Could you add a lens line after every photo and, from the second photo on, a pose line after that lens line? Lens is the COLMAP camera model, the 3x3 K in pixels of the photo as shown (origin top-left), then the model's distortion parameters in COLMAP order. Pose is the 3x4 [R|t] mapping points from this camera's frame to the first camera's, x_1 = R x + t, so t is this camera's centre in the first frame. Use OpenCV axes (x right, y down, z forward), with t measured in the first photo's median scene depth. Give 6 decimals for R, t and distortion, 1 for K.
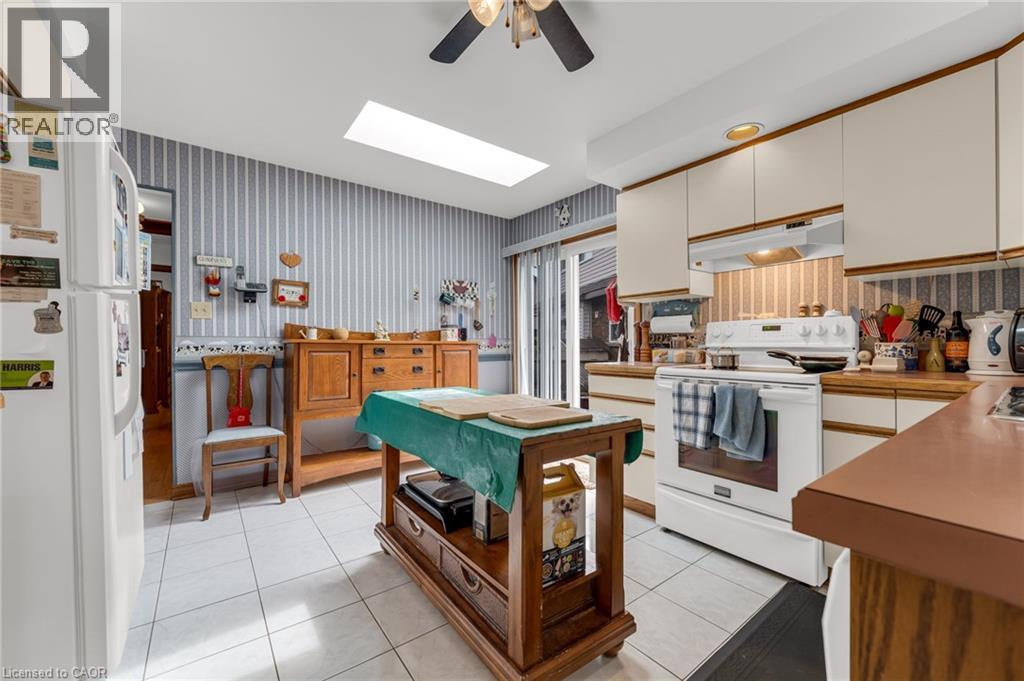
lens RADIAL K [[405.1, 0, 509.7], [0, 405.1, 342.0], [0, 0, 1]] dist [0.000045, 0.000073]
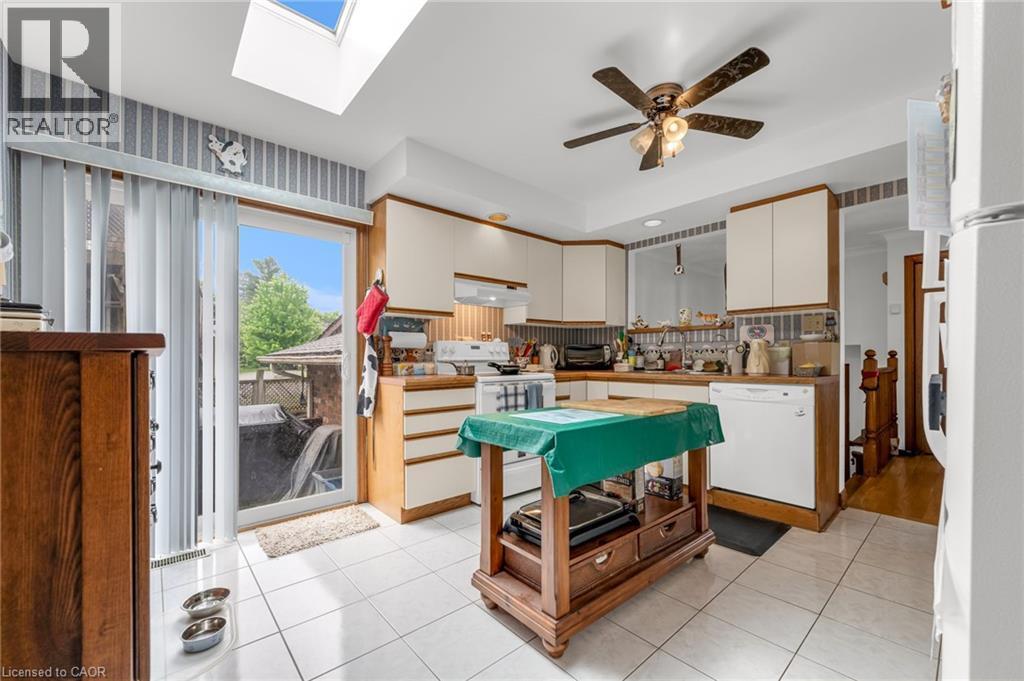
lens RADIAL K [[407.7, 0, 511.9], [0, 407.7, 351.9], [0, 0, 1]] dist [-0.001007, -0.000022]
pose [[-0.076267, 0.015062, 0.996974, -0.916084], [-0.001273, 0.999884, -0.015203, 0.005378], [-0.997087, -0.002428, -0.076239, 1.042534]]
